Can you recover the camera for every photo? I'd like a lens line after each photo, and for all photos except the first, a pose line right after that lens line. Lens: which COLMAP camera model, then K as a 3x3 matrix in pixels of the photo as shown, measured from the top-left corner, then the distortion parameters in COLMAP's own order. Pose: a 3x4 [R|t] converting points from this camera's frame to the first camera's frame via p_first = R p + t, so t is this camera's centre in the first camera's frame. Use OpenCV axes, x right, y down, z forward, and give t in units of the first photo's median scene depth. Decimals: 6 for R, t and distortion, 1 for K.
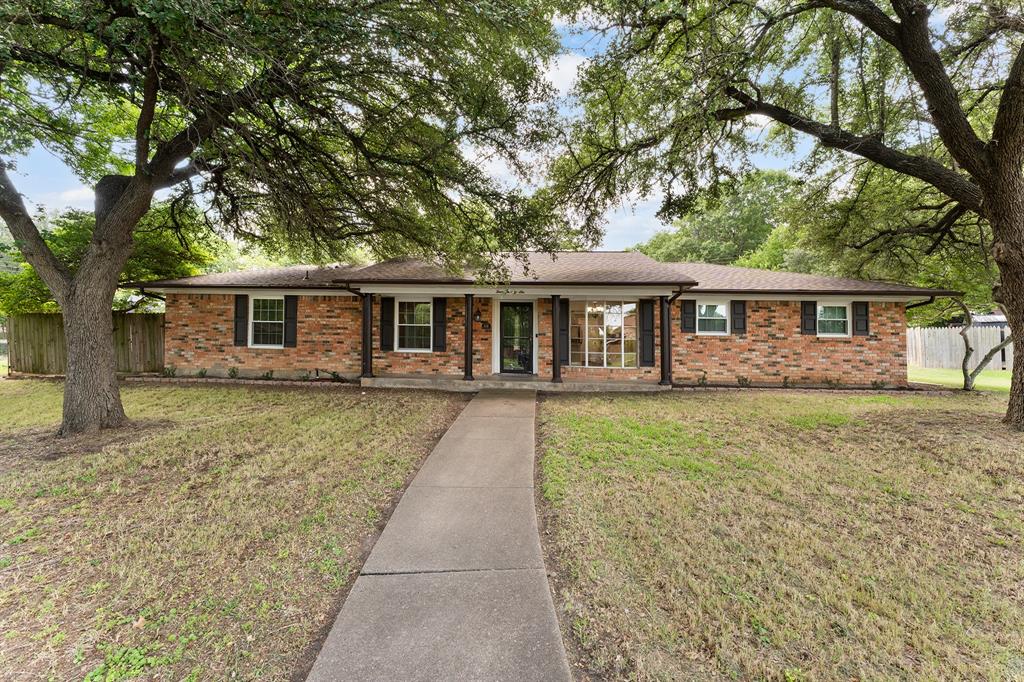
lens RADIAL K [[409.2, 0, 521.8], [0, 409.2, 327.8], [0, 0, 1]] dist [-0.001044, -0.000809]
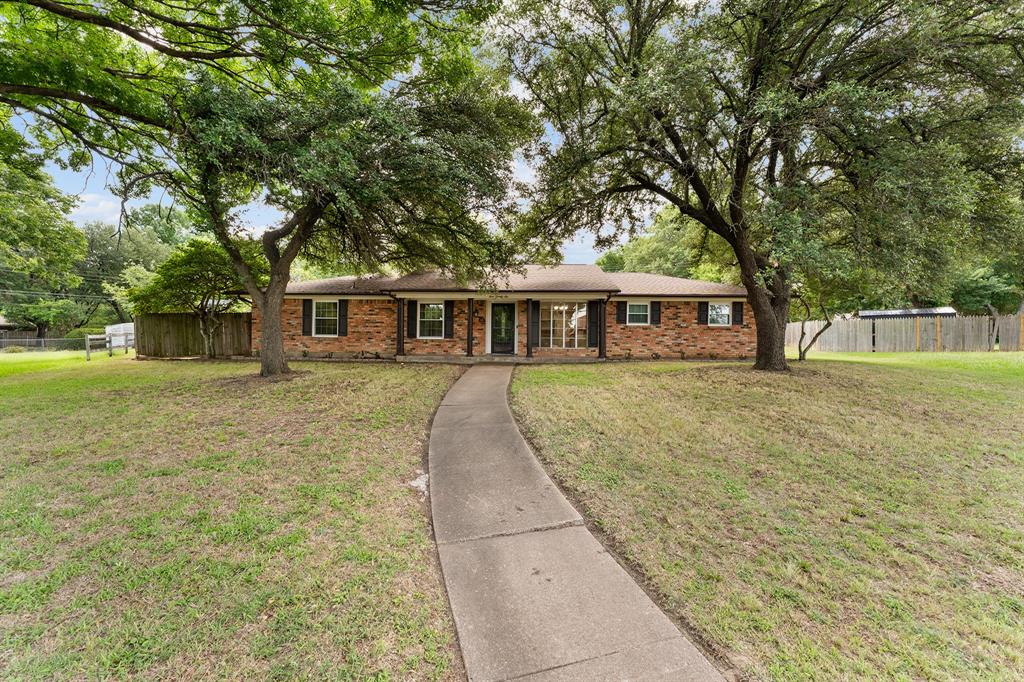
lens RADIAL K [[409.2, 0, 512.6], [0, 409.2, 331.1], [0, 0, 1]] dist [-0.001044, -0.000809]
pose [[0.999955, -0.006233, 0.007159, 0.010946], [0.006136, 0.999890, 0.013533, 0.015941], [-0.007243, -0.013488, 0.999883, -0.452652]]
